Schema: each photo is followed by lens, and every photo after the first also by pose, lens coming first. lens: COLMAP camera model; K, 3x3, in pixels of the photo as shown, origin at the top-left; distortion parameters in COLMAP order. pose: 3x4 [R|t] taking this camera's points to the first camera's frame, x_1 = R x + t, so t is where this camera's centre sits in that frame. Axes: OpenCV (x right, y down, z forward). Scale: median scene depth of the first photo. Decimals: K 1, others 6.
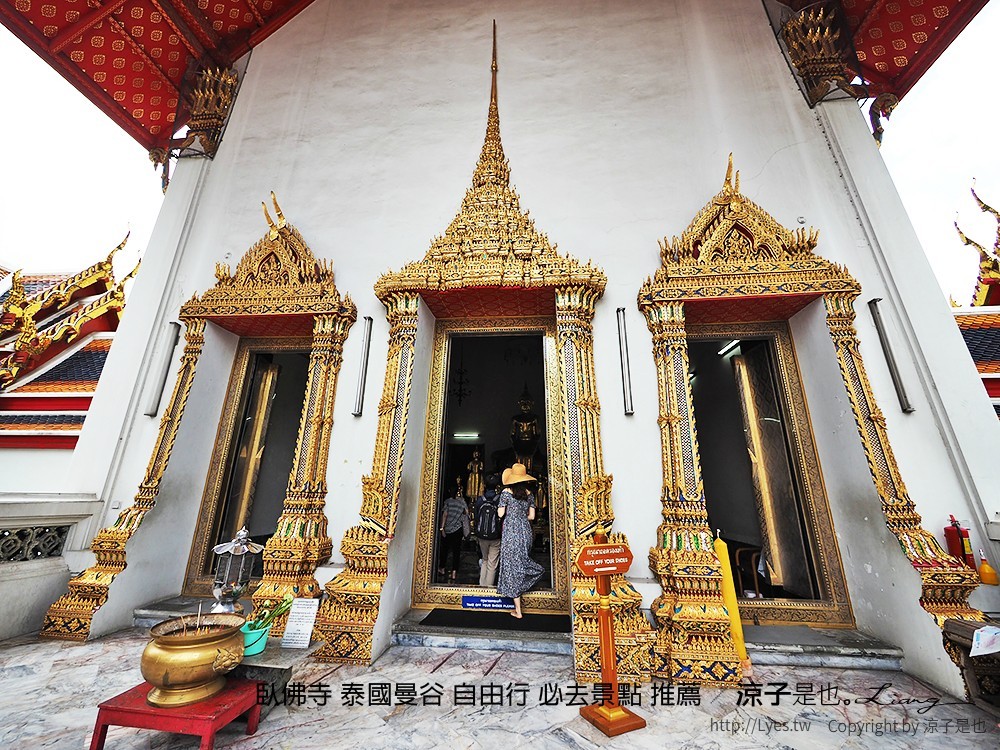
lens RADIAL K [[386.9, 0, 500.0], [0, 386.9, 375.0], [0, 0, 1]] dist [-0.000776, -0.000105]
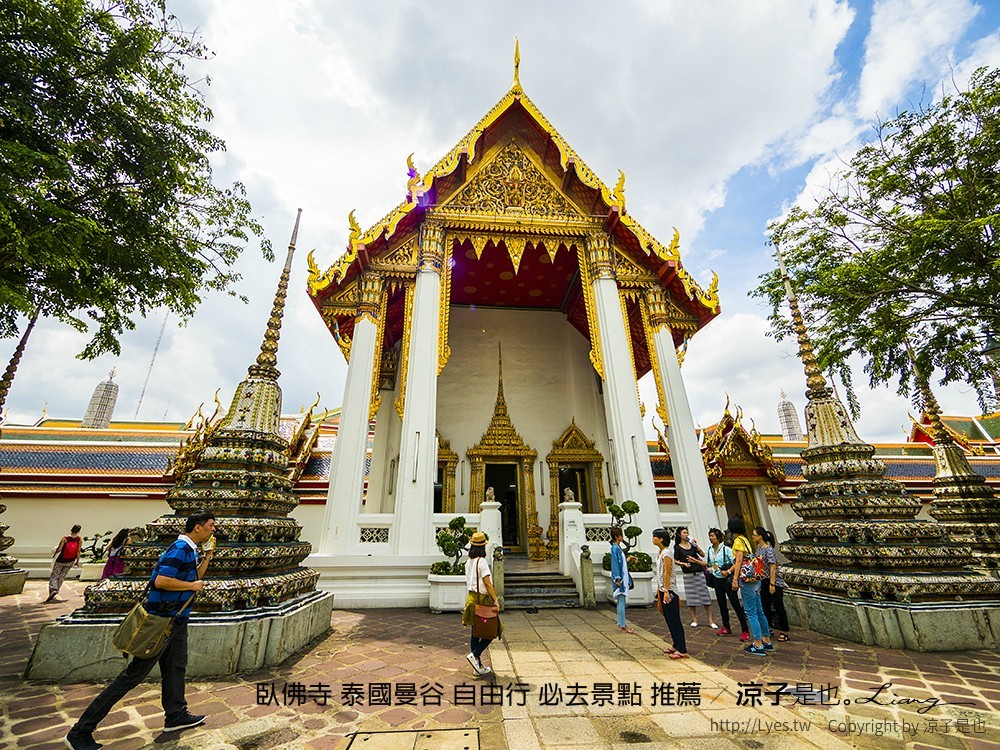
lens RADIAL K [[386.9, 0, 500.0], [0, 386.9, 375.0], [0, 0, 1]] dist [-0.000776, -0.000105]
pose [[0.978594, 0.057347, 0.197648, -0.750415], [-0.037569, 0.994033, -0.102408, -0.562657], [-0.202342, 0.092790, 0.974909, -2.284707]]
